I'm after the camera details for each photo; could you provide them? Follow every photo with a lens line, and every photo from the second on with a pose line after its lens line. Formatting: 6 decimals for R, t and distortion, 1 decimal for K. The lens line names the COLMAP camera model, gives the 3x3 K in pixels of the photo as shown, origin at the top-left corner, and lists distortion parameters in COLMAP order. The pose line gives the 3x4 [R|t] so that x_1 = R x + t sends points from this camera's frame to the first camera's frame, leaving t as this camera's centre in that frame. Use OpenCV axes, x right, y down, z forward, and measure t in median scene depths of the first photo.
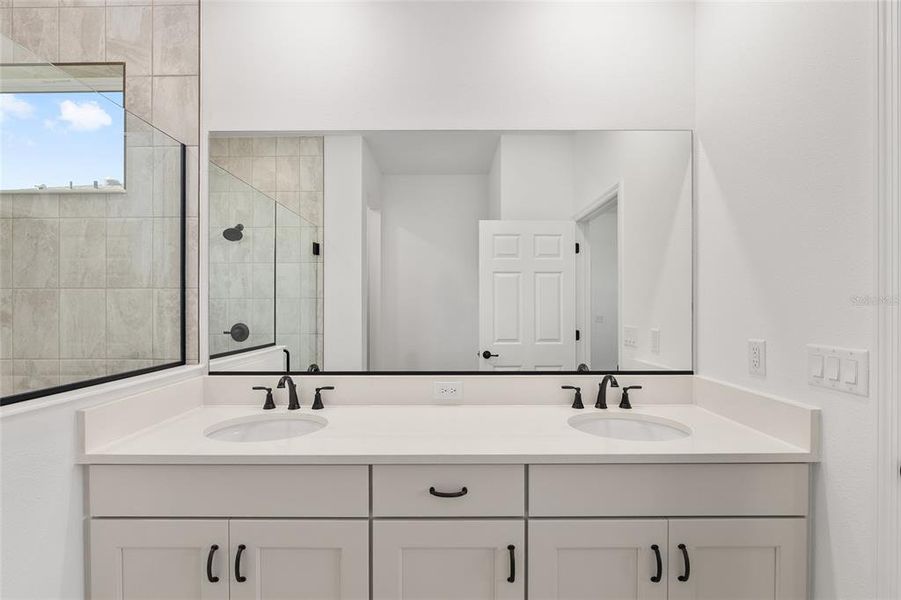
lens RADIAL K [[383.8, 0, 453.9], [0, 383.8, 307.1], [0, 0, 1]] dist [-0.000896, -0.000148]
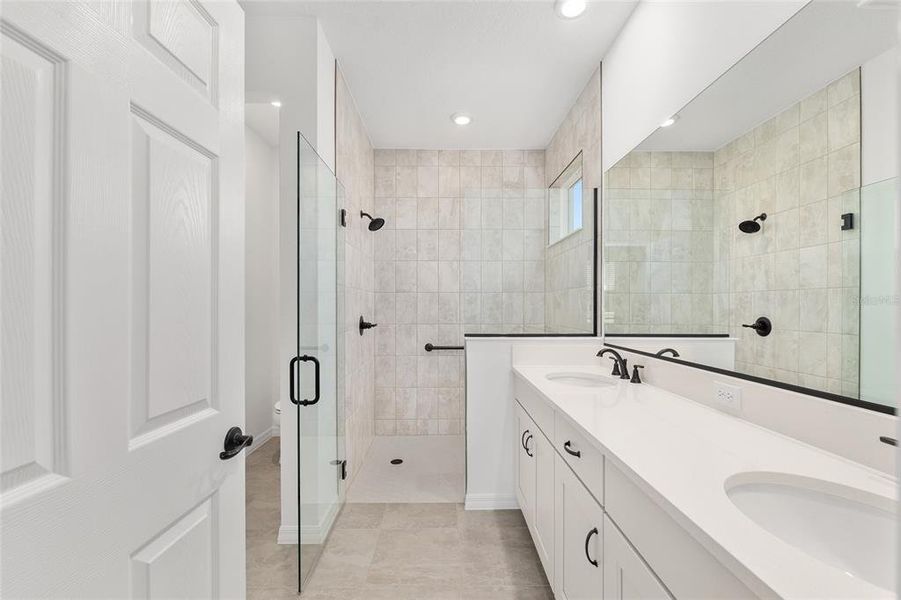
lens RADIAL K [[383.8, 0, 453.9], [0, 383.8, 307.1], [0, 0, 1]] dist [-0.000896, -0.000148]
pose [[0.020396, 0.002162, -0.999790, 0.756197], [-0.002614, 0.999994, 0.002109, 0.033791], [0.999789, 0.002571, 0.020401, 0.410252]]
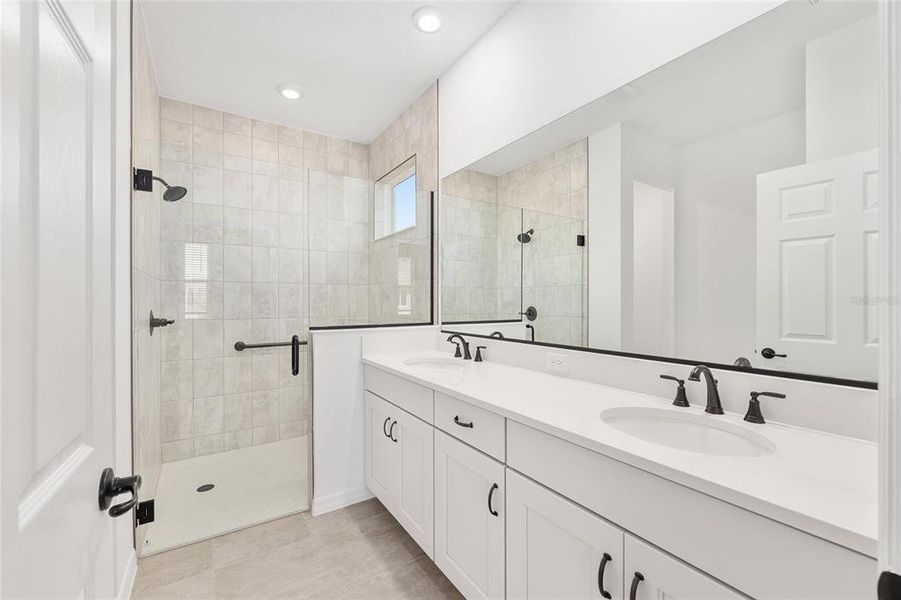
lens RADIAL K [[377.7, 0, 456.6], [0, 377.7, 301.0], [0, 0, 1]] dist [0.000365, -0.000121]
pose [[0.555313, 0.000702, -0.831641, 0.693623], [-0.000474, 1.000000, 0.000528, 0.045353], [0.831641, 0.000101, 0.555314, 0.178749]]
